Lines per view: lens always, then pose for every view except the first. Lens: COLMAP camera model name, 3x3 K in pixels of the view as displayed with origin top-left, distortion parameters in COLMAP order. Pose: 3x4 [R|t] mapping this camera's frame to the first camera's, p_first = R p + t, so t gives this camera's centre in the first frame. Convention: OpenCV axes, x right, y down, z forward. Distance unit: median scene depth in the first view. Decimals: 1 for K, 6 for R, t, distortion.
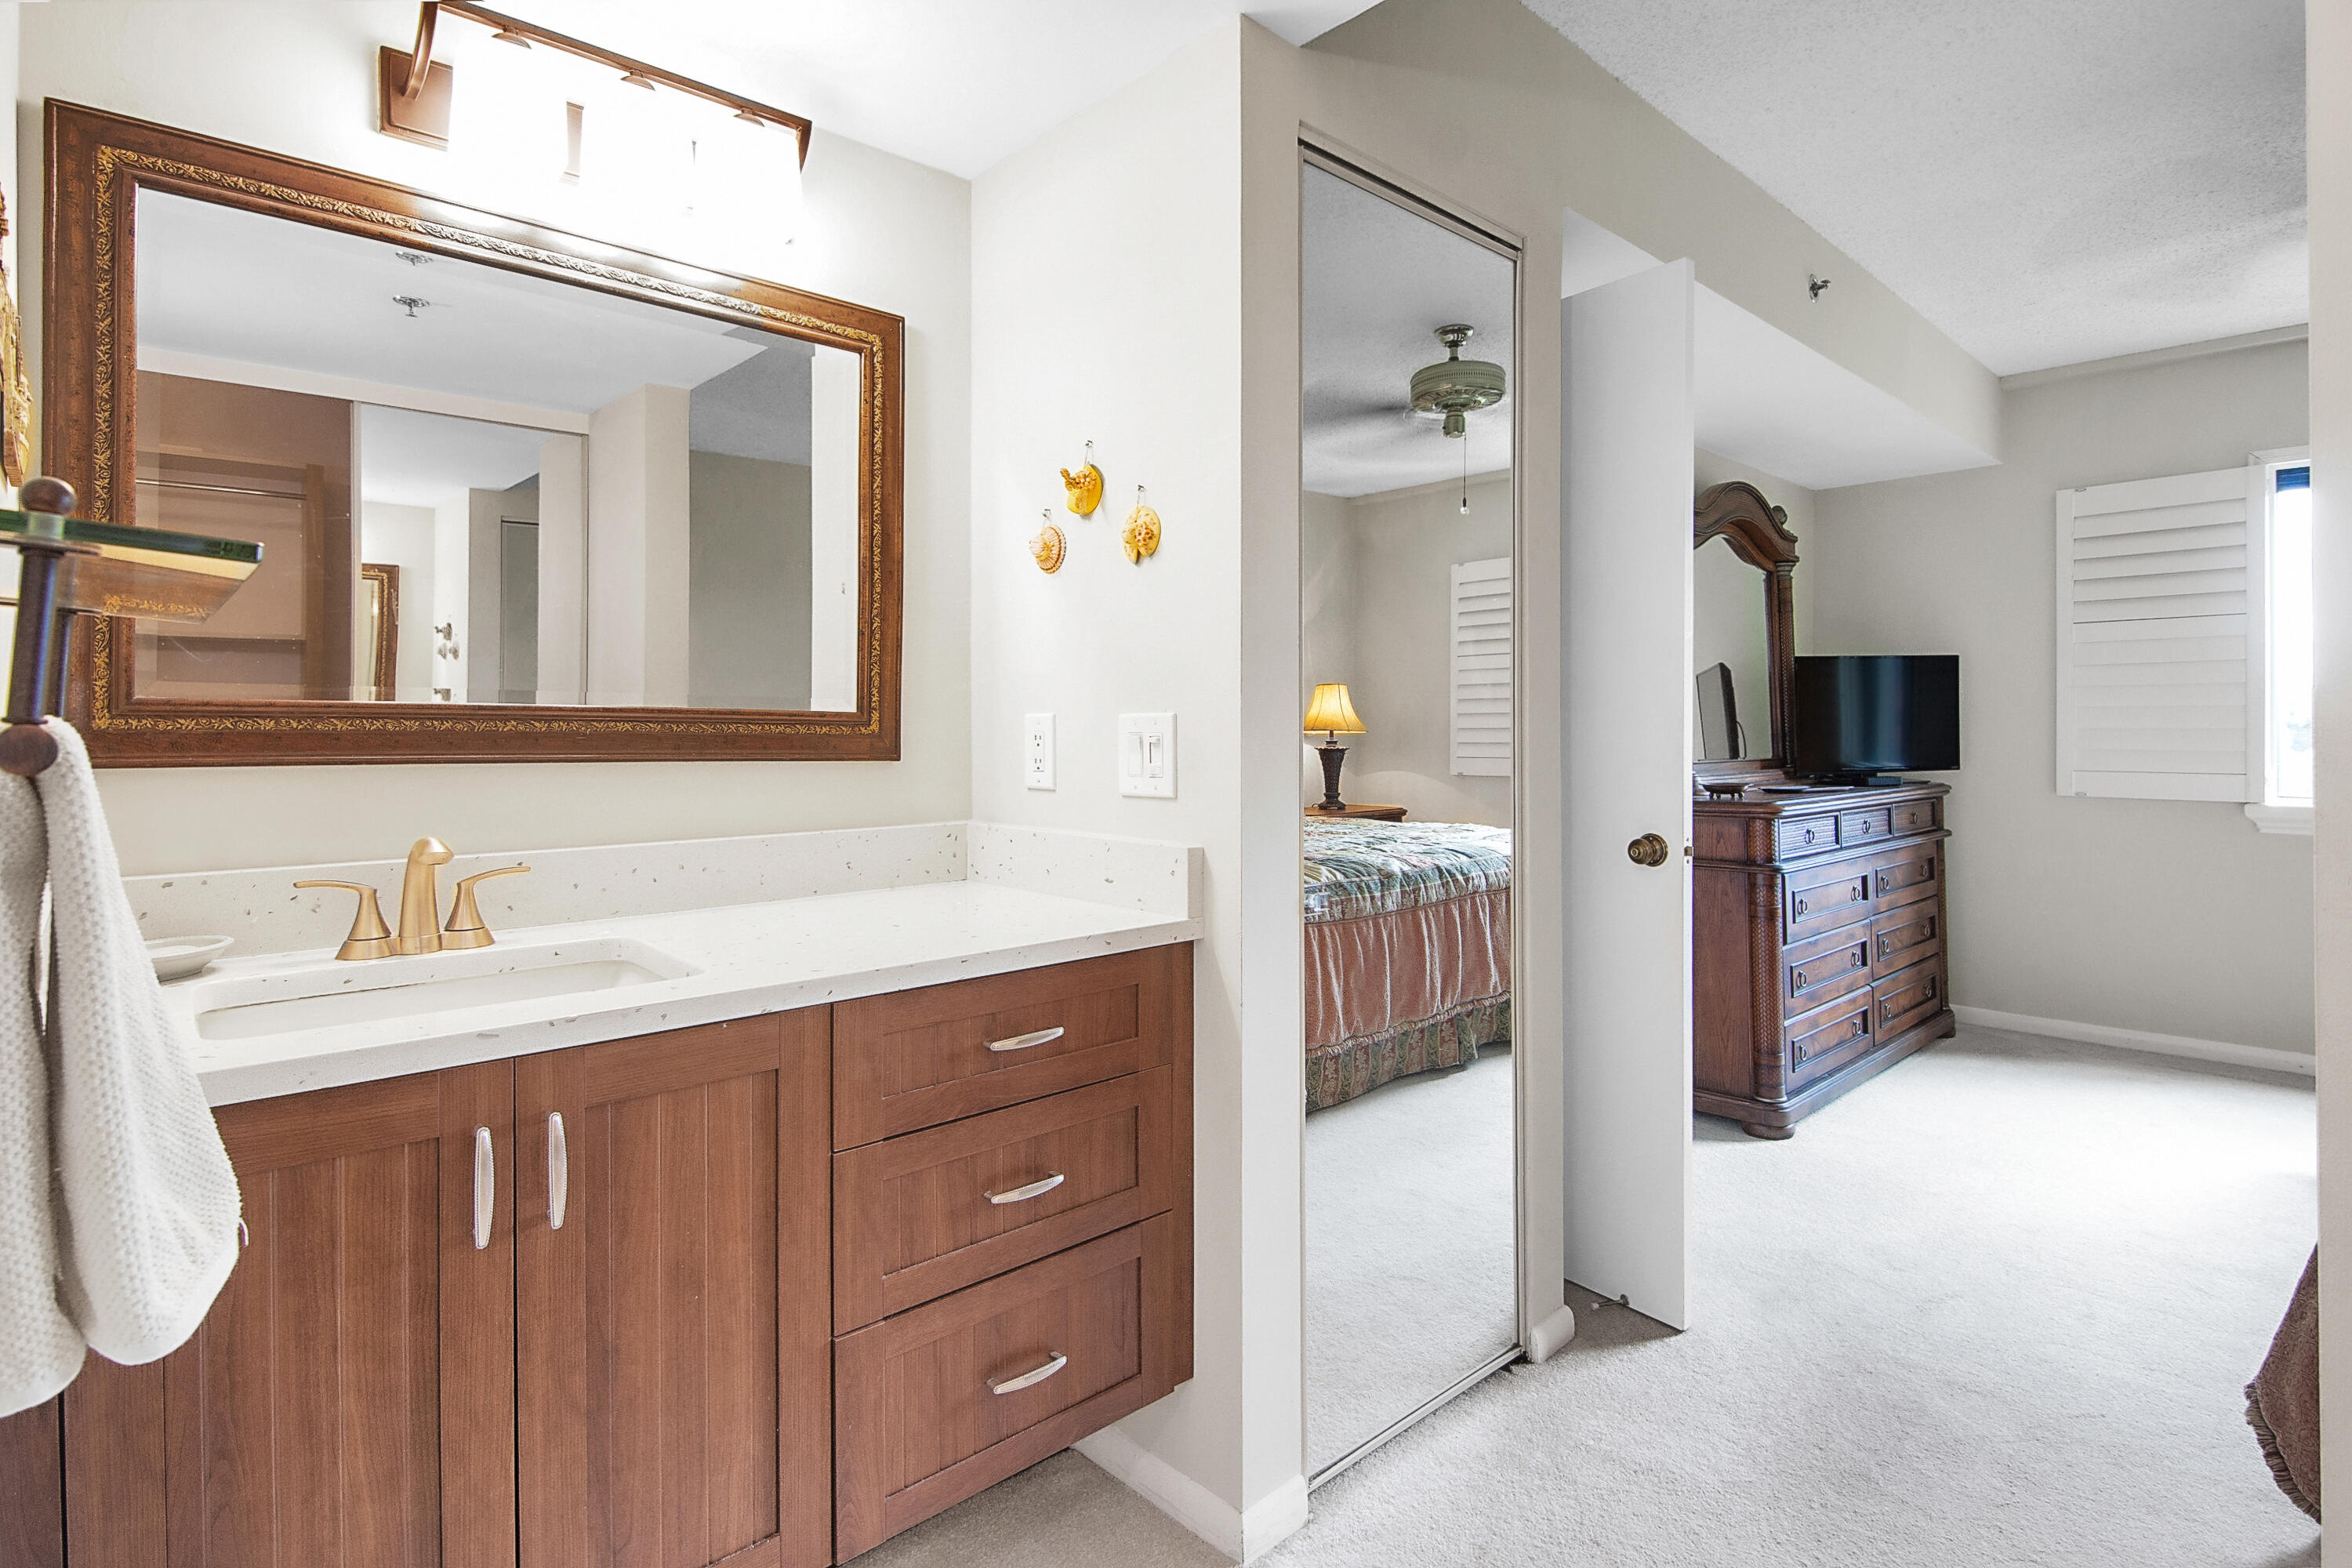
lens RADIAL K [[1214.6, 0, 1184.0], [0, 1214.6, 720.0], [0, 0, 1]] dist [-0.003872, -0.001003]
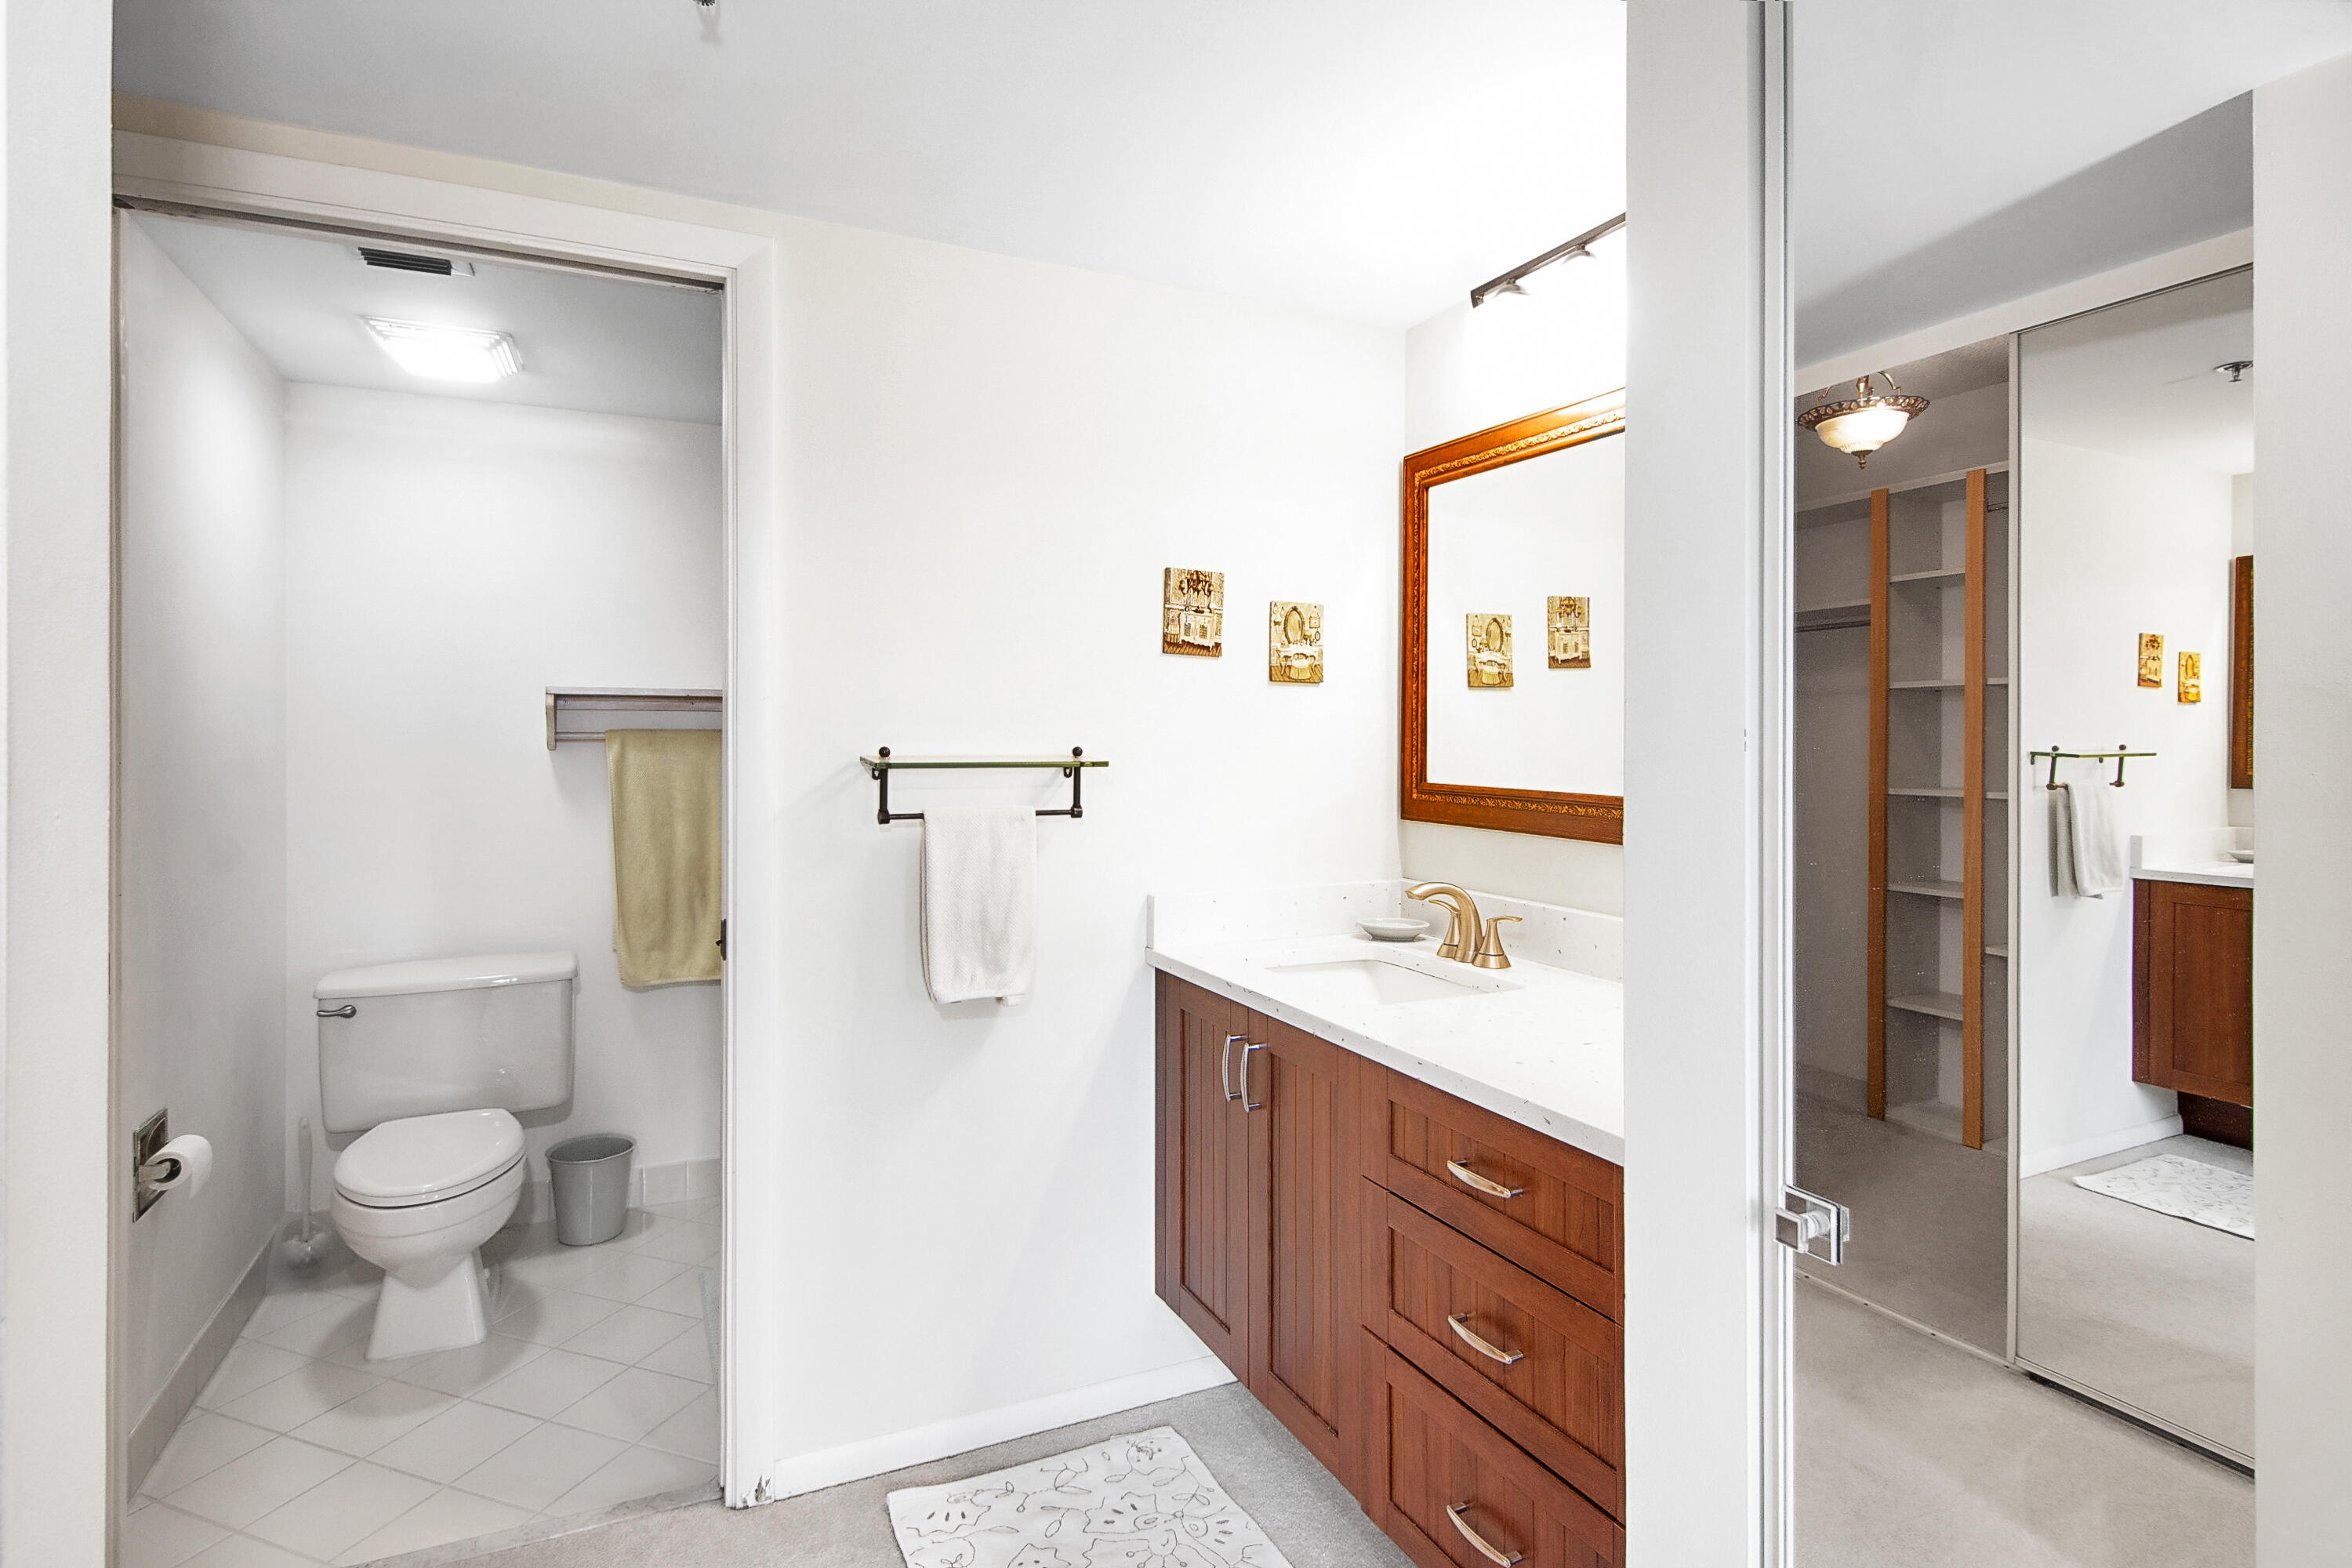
lens RADIAL K [[1214.6, 0, 1184.0], [0, 1214.6, 720.0], [0, 0, 1]] dist [-0.003872, -0.001003]
pose [[-0.287737, 0.001385, -0.957708, 0.843235], [-0.001035, 0.999998, 0.001757, -0.095356], [0.957709, 0.001496, -0.287735, 1.058287]]
